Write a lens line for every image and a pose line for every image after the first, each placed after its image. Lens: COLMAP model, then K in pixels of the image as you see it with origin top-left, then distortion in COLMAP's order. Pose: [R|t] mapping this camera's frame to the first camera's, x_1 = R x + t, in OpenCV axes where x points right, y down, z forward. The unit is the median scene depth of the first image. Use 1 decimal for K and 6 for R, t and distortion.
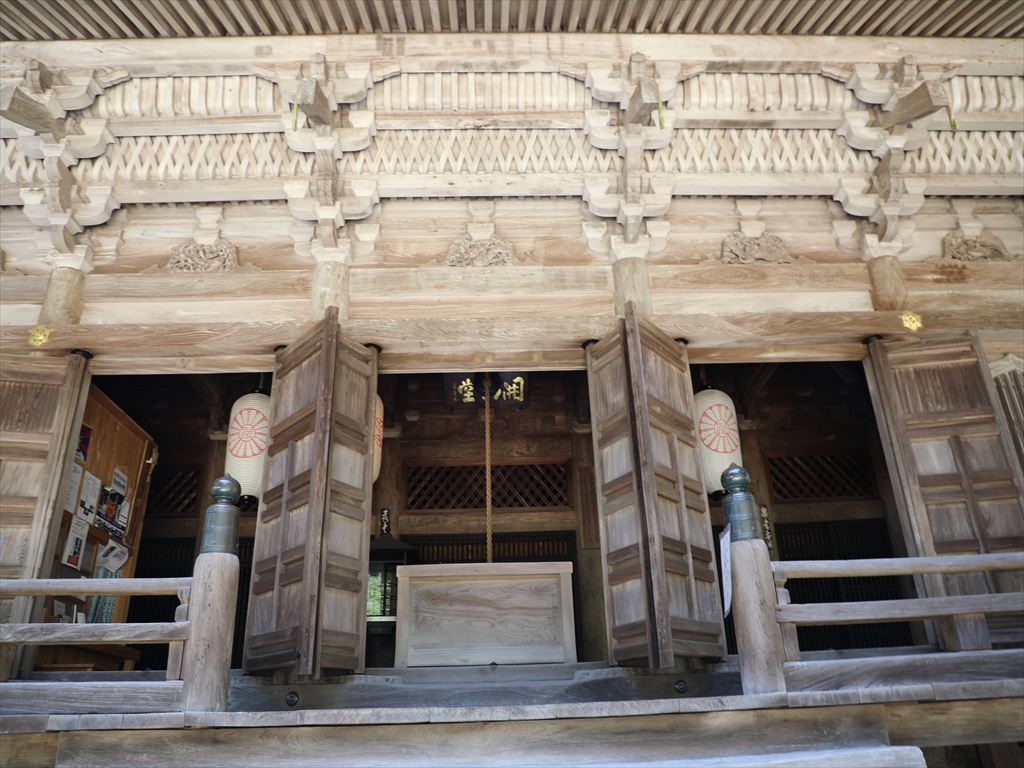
lens RADIAL K [[789.4, 0, 525.8], [0, 789.4, 382.6], [0, 0, 1]] dist [-0.101576, 0.080404]
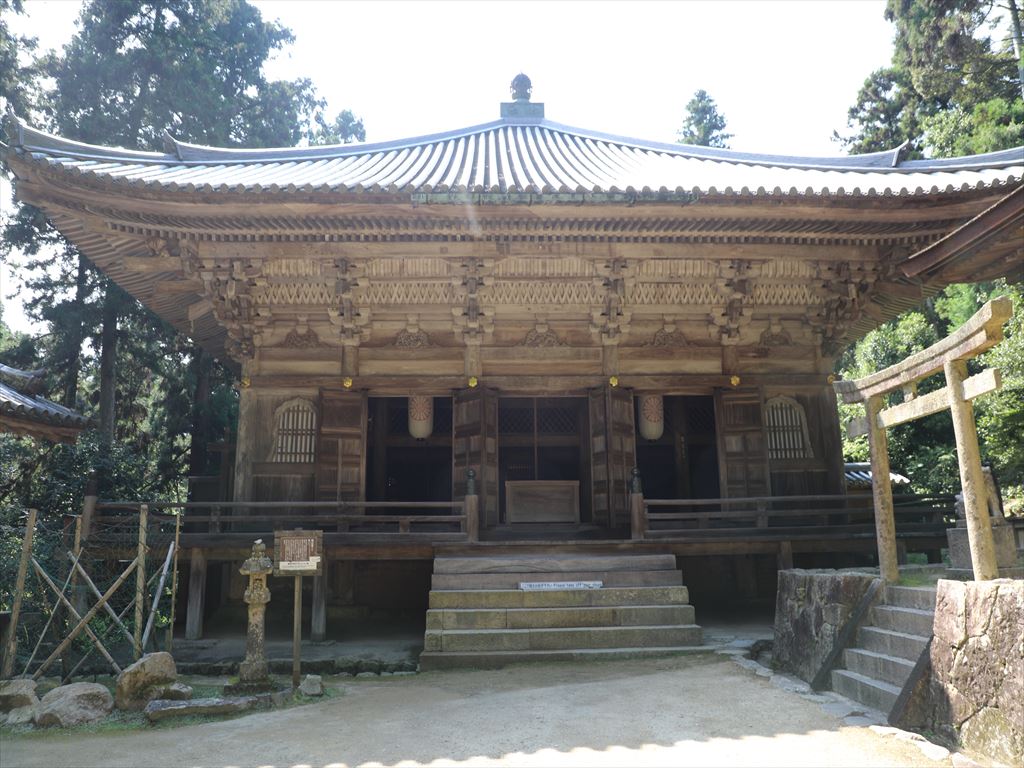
lens RADIAL K [[789.4, 0, 525.8], [0, 789.4, 382.6], [0, 0, 1]] dist [-0.101576, 0.080404]
pose [[0.999741, 0.022405, 0.003896, -0.109078], [-0.022723, 0.977478, 0.209811, -0.514093], [0.000892, -0.209846, 0.977734, -1.165813]]
